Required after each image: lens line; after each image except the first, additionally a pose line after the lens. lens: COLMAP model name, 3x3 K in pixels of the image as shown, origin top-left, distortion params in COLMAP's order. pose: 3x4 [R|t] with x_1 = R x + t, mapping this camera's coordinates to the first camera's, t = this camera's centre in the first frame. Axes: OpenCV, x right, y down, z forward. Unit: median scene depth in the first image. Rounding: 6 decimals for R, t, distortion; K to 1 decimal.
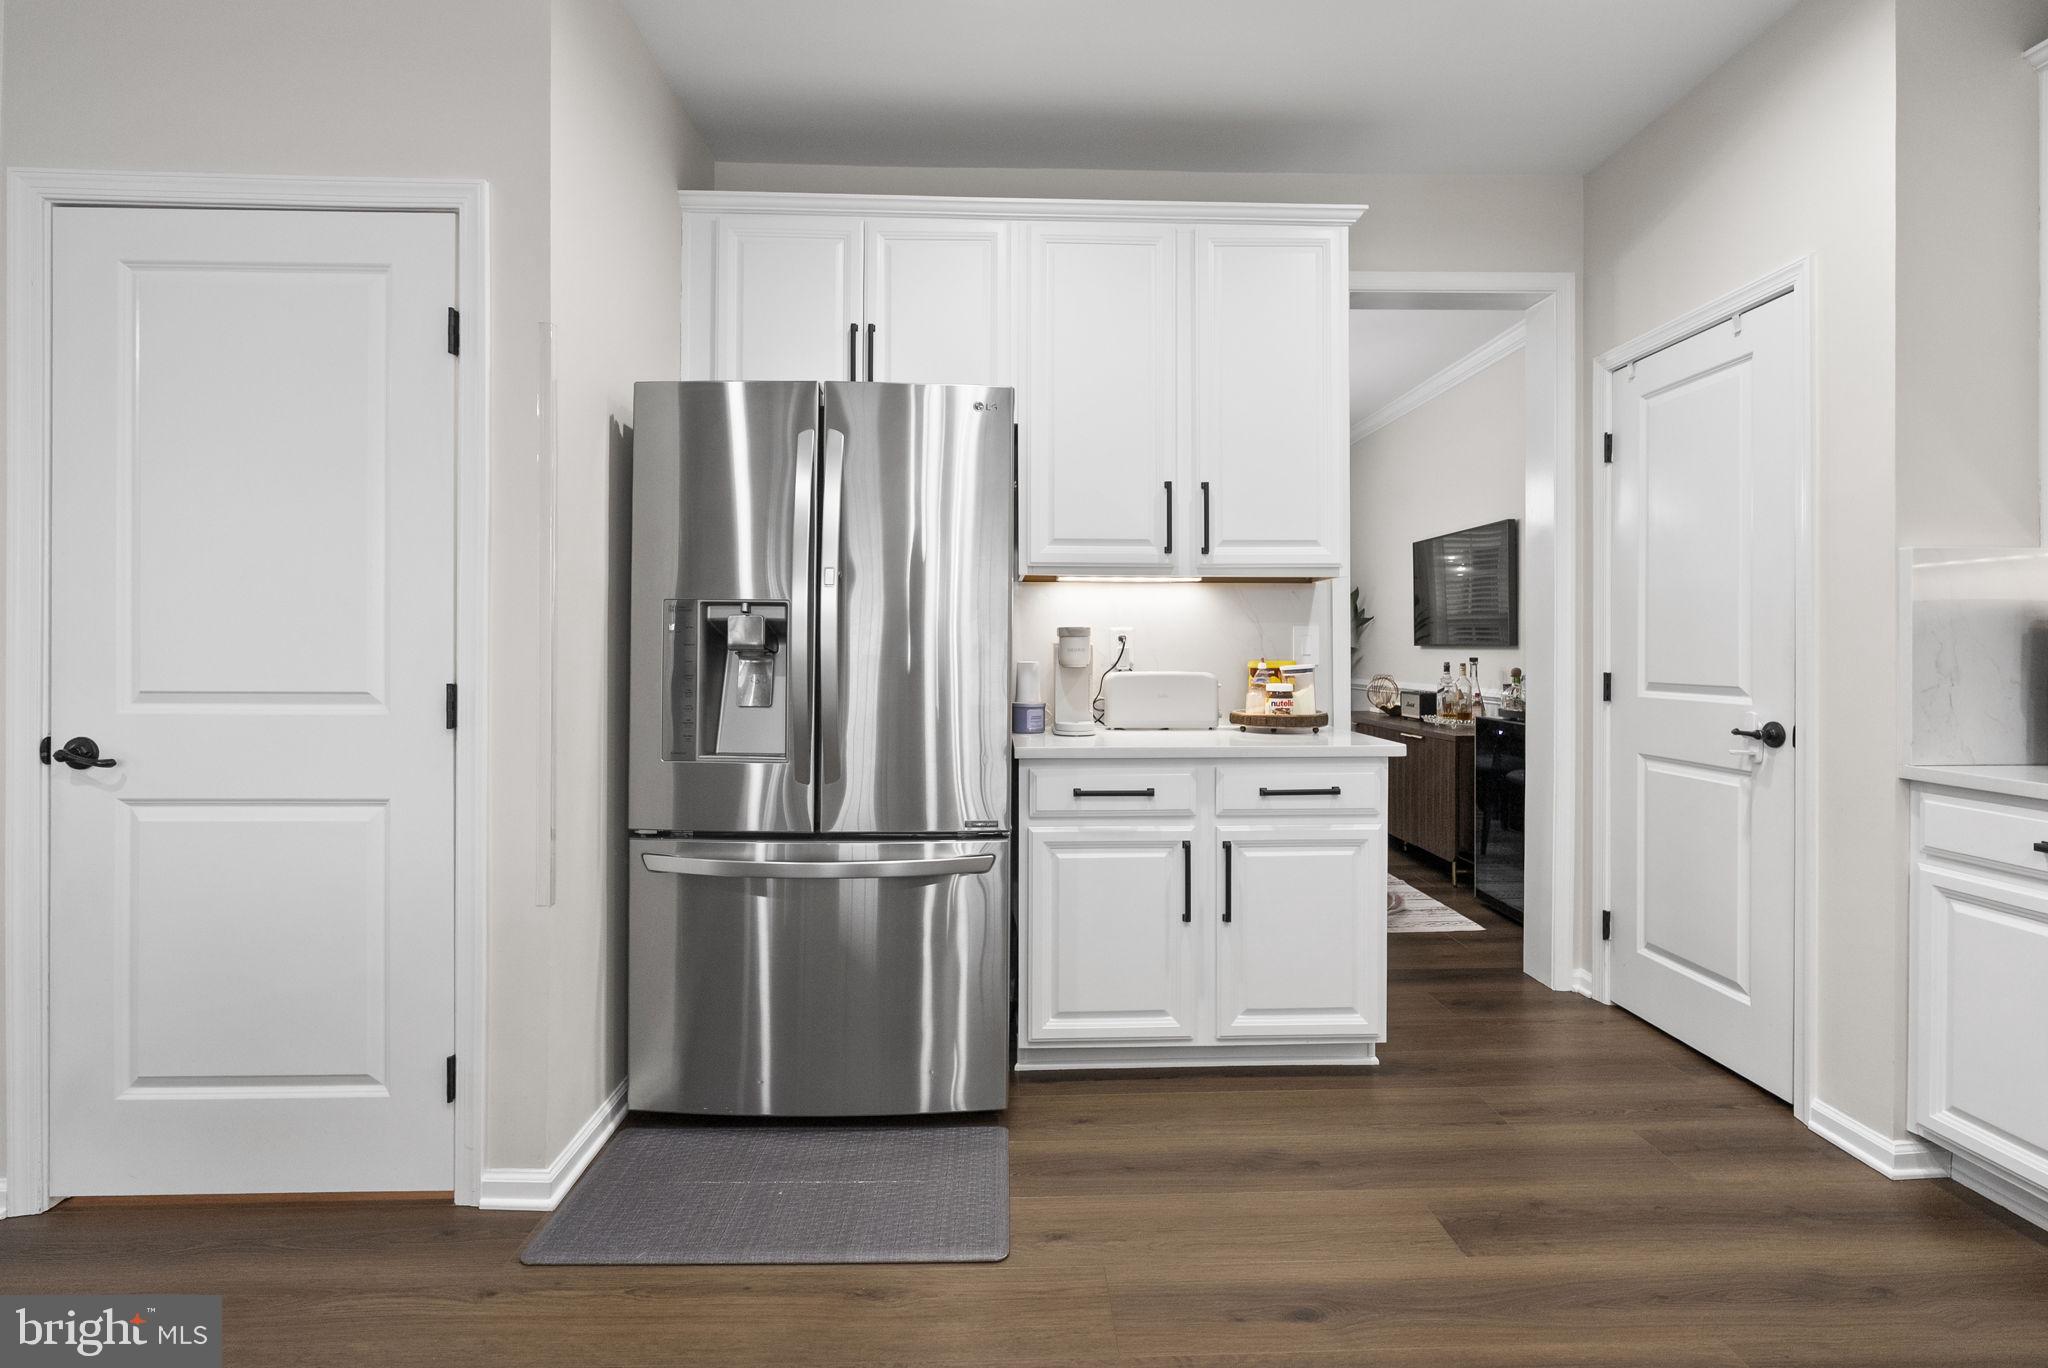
lens RADIAL K [[957.1, 0, 1025.8], [0, 957.1, 648.7], [0, 0, 1]] dist [-0.009649, 0.001330]
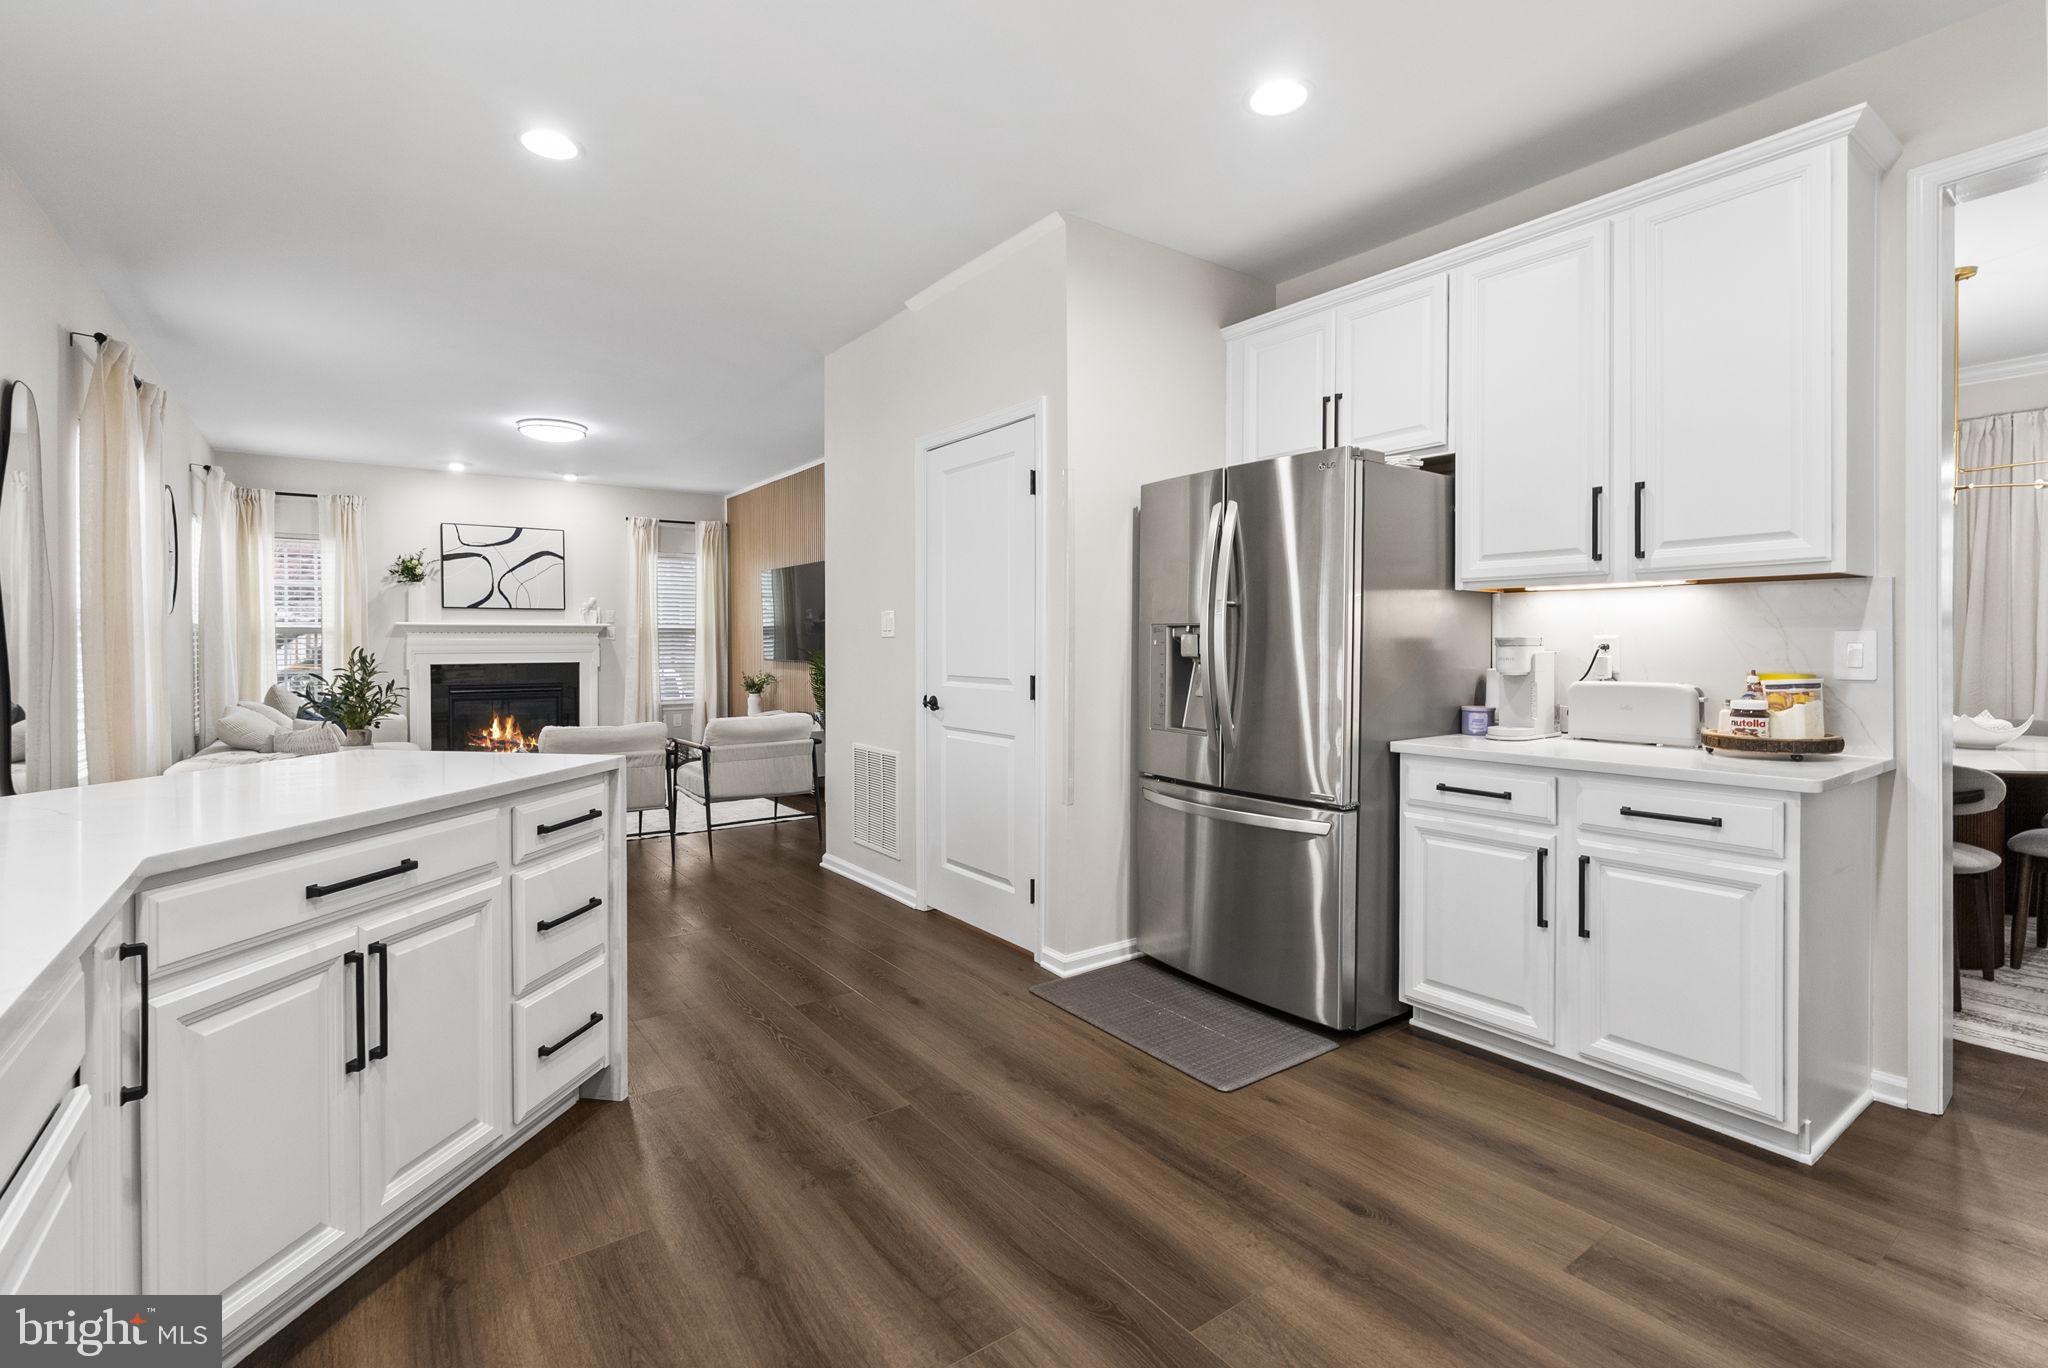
lens RADIAL K [[942.8, 0, 1033.8], [0, 942.8, 647.4], [0, 0, 1]] dist [-0.005438, 0.000664]
pose [[0.562182, 0.001285, -0.827013, 0.694231], [0.002163, 0.999993, 0.003024, -0.017489], [0.827011, -0.003489, 0.562175, -0.012861]]
